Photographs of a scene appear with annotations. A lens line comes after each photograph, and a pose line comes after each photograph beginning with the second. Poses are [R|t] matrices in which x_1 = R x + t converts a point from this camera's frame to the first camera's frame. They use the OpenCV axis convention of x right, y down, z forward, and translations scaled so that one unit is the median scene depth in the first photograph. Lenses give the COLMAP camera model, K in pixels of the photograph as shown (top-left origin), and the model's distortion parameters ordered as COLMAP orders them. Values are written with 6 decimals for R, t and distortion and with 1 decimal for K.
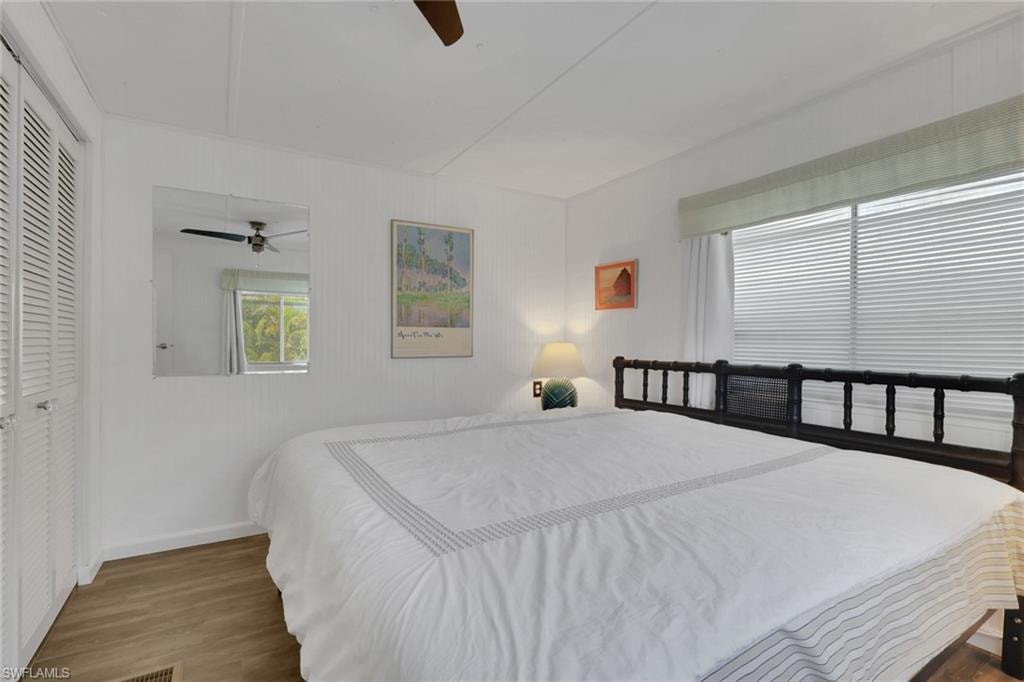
lens RADIAL K [[482.0, 0, 507.3], [0, 482.0, 350.9], [0, 0, 1]] dist [-0.001076, 0.000032]
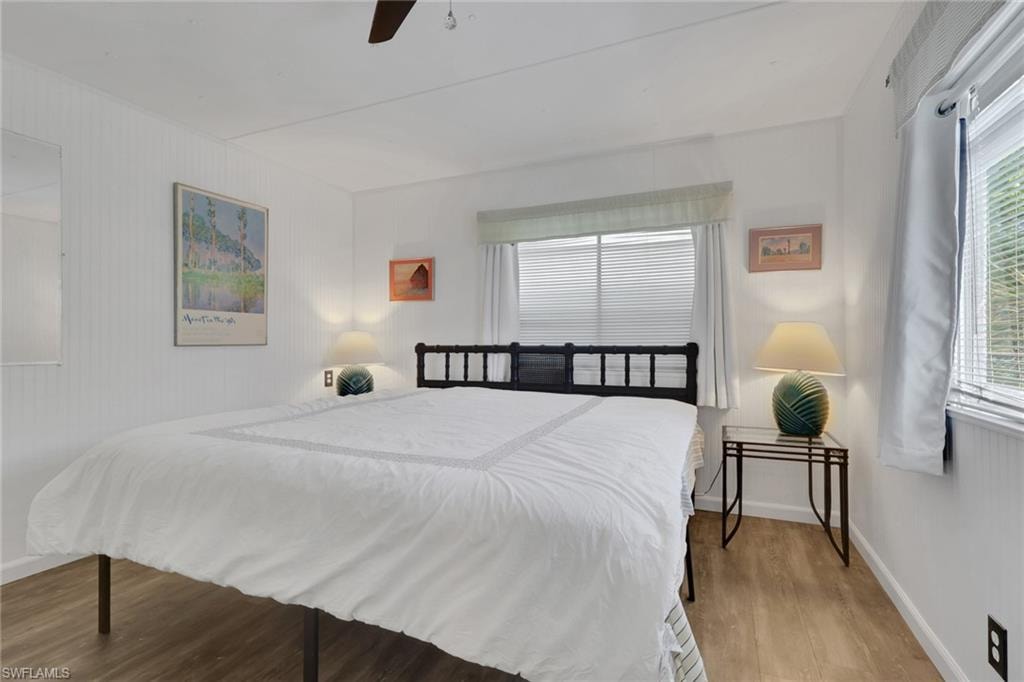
lens RADIAL K [[482.0, 0, 507.3], [0, 482.0, 350.9], [0, 0, 1]] dist [-0.001076, 0.000032]
pose [[0.813097, -0.014307, 0.581953, -0.257718], [0.015712, 0.999873, 0.002628, 0.030685], [-0.581916, 0.007006, 0.813218, -0.028672]]
